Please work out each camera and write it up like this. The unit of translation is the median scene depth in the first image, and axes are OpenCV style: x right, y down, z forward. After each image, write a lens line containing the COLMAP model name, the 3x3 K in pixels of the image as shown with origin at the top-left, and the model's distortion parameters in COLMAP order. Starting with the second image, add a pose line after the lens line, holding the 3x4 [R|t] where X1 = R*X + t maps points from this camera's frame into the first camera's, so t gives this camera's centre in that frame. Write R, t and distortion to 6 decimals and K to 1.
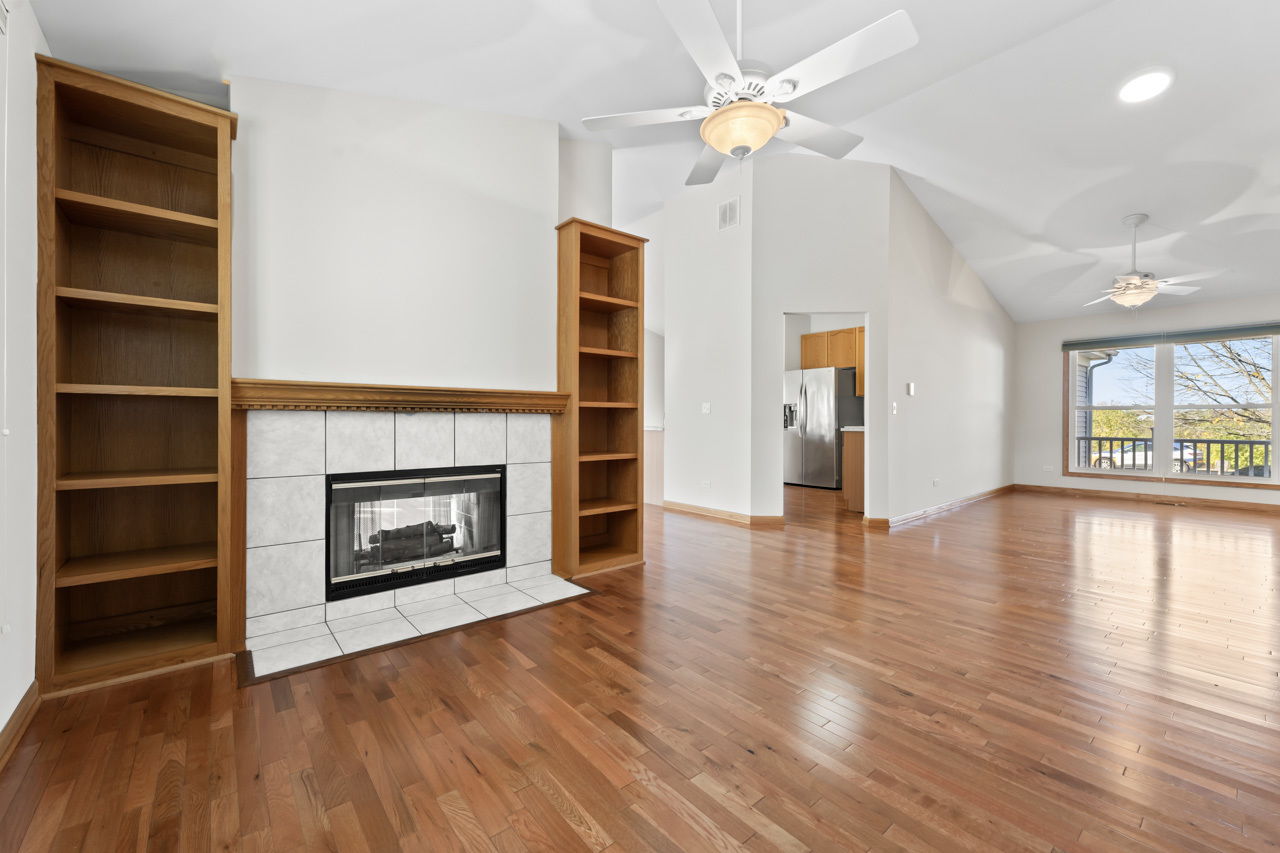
lens RADIAL K [[518.5, 0, 637.3], [0, 518.5, 420.6], [0, 0, 1]] dist [0.000865, -0.000537]
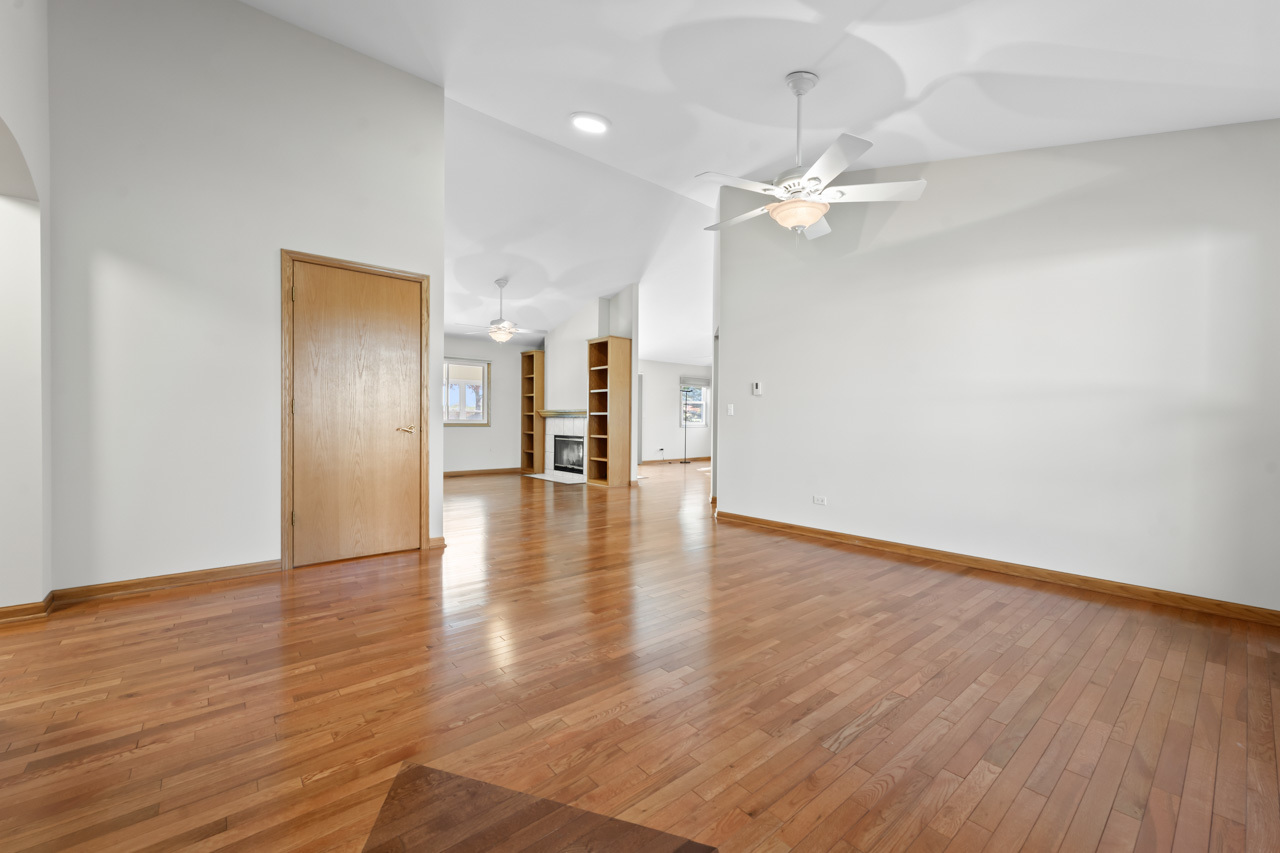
lens RADIAL K [[518.5, 0, 640.6], [0, 518.5, 435.1], [0, 0, 1]] dist [0.000865, -0.000537]
pose [[-0.000193, 0.027405, -0.999624, 1.134071], [-0.008774, 0.999586, 0.027406, -0.000304], [0.999961, 0.008776, 0.000047, 0.598355]]
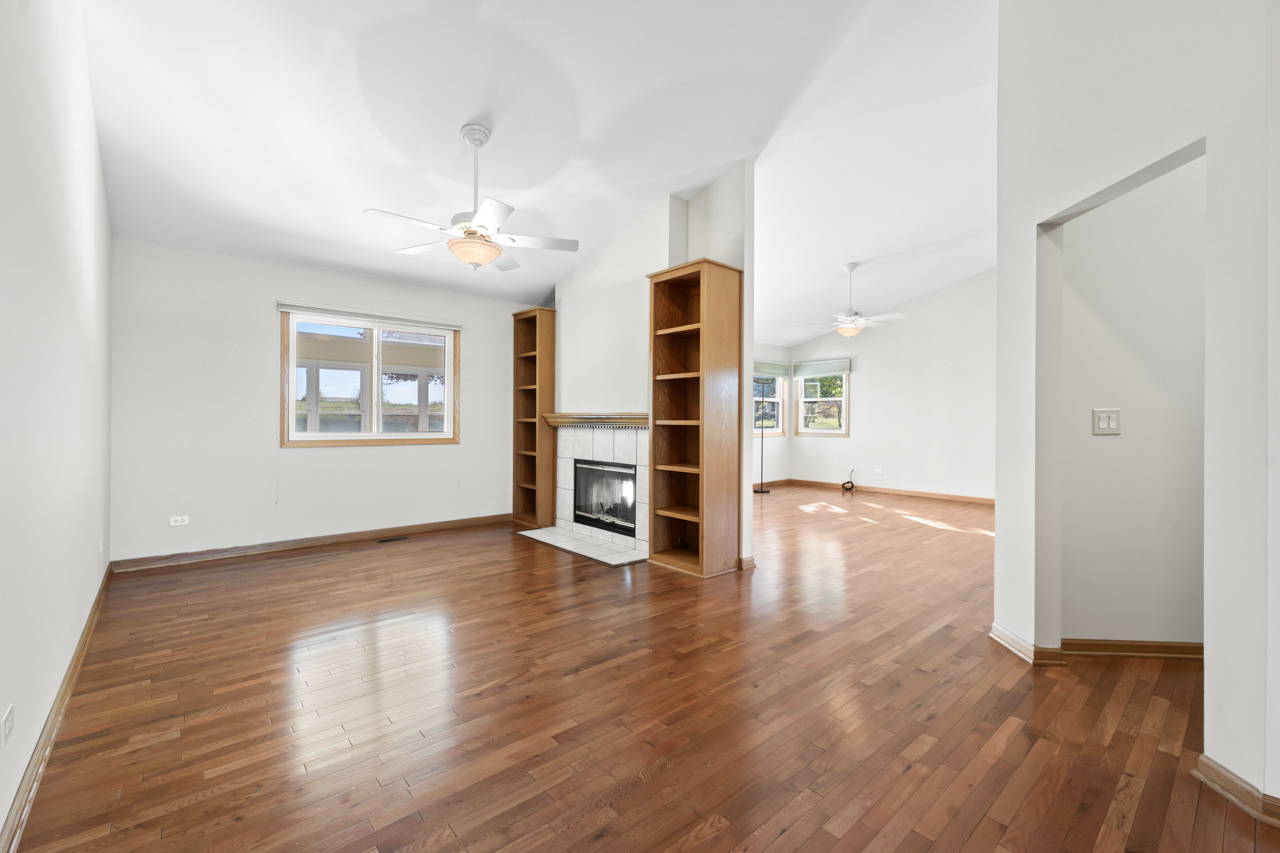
lens RADIAL K [[544.1, 0, 636.1], [0, 544.1, 421.4], [0, 0, 1]] dist [-0.003780, -0.000608]
pose [[0.012027, 0.000780, -0.999927, 0.565275], [-0.005814, 0.999983, 0.000710, -0.016624], [0.999911, 0.005805, 0.012031, 0.452037]]
